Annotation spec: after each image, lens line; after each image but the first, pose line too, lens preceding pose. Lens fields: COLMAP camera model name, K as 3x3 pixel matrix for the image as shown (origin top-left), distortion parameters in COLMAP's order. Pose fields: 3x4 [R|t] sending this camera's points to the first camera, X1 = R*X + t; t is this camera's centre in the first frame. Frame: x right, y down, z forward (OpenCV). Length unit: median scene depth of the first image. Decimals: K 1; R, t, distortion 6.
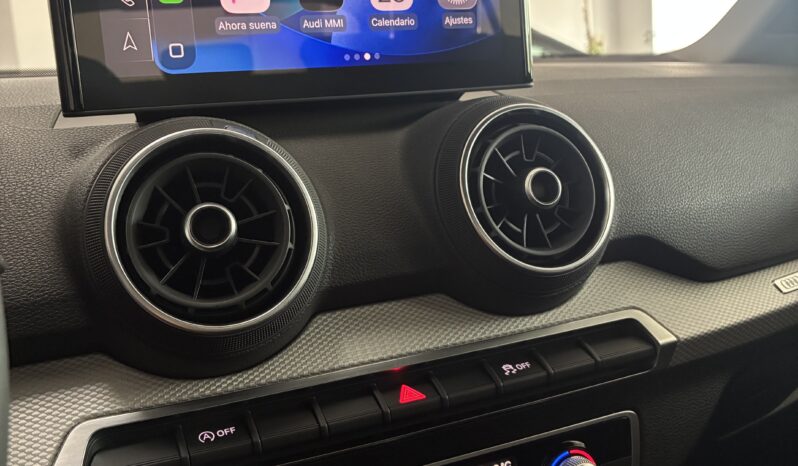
lens RADIAL K [[795.8, 0, 394.0], [0, 795.8, 231.5], [0, 0, 1]] dist [0.019054, 0.000000]
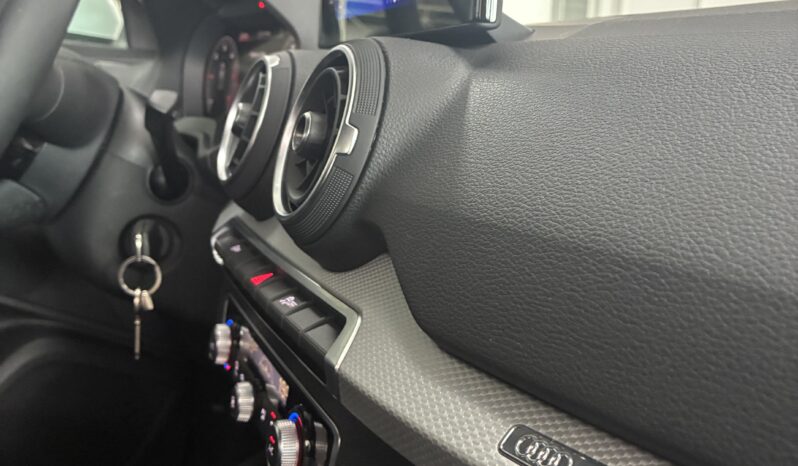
lens RADIAL K [[830.3, 0, 399.0], [0, 830.3, 233.5], [0, 0, 1]] dist [-0.005671, 0.000000]
pose [[-0.040170, 0.237073, -0.970661, 1.137973], [-0.179397, 0.953948, 0.240416, -0.195578], [0.982956, 0.183791, 0.004210, 1.084069]]
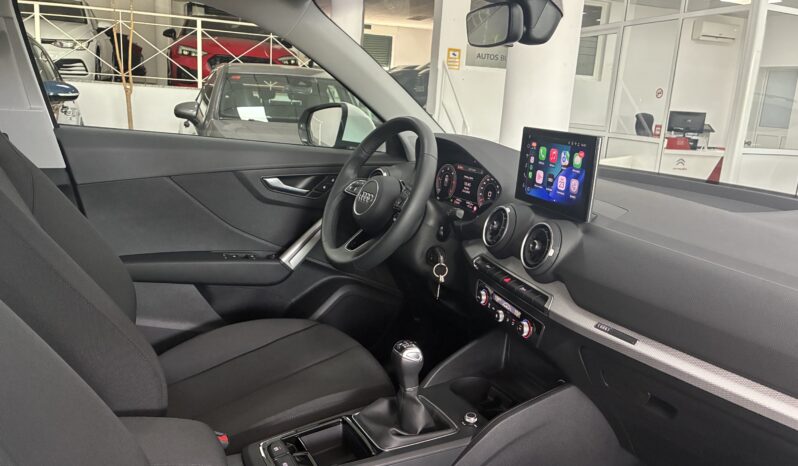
lens RADIAL K [[600.4, 0, 395.9], [0, 600.4, 235.9], [0, 0, 1]] dist [0.030214, -0.034257]
pose [[-0.120878, 0.289436, -0.949534, 2.728432], [-0.188883, 0.932366, 0.308248, -0.789498], [0.974531, 0.216611, -0.058033, 0.512100]]
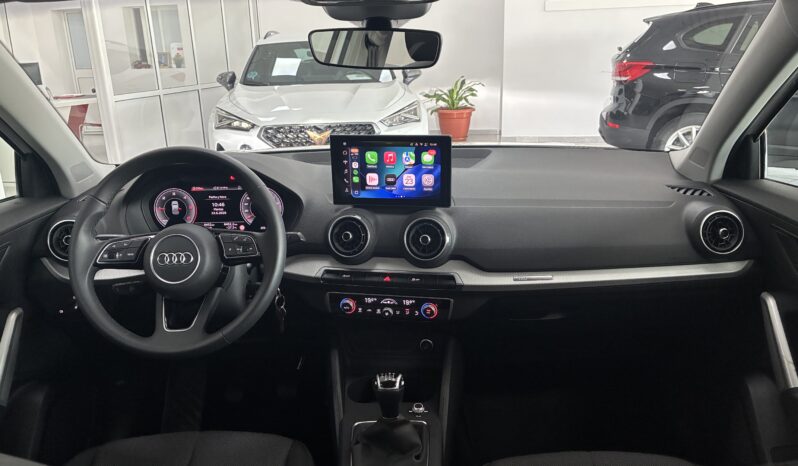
lens RADIAL K [[593.9, 0, 408.4], [0, 593.9, 235.4], [0, 0, 1]] dist [0.000502, -0.013687]
pose [[0.827343, 0.225948, -0.514248, 1.616657], [-0.123221, 0.966233, 0.226296, -0.729367], [0.548015, -0.123858, 0.827248, -1.516301]]
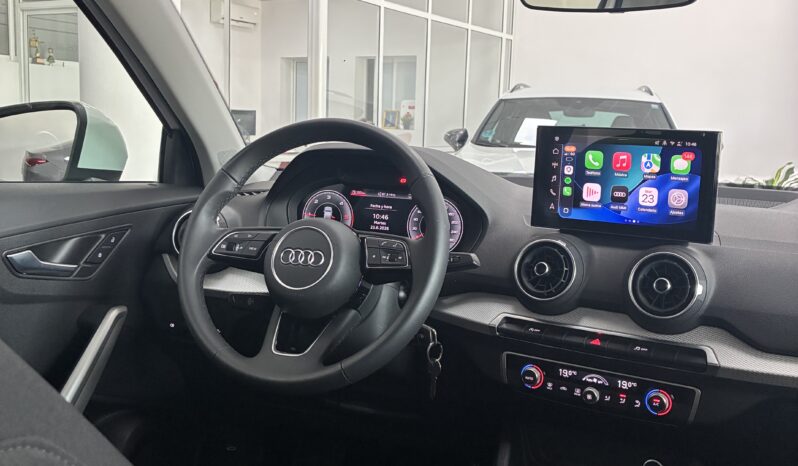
lens RADIAL K [[795.8, 0, 399.1], [0, 795.8, 227.0], [0, 0, 1]] dist [0.019054, 0.000000]
pose [[0.562676, 0.201433, -0.801761, 1.695094], [-0.190711, 0.975328, 0.111199, -0.355879], [0.804378, 0.090336, 0.587209, -1.208025]]
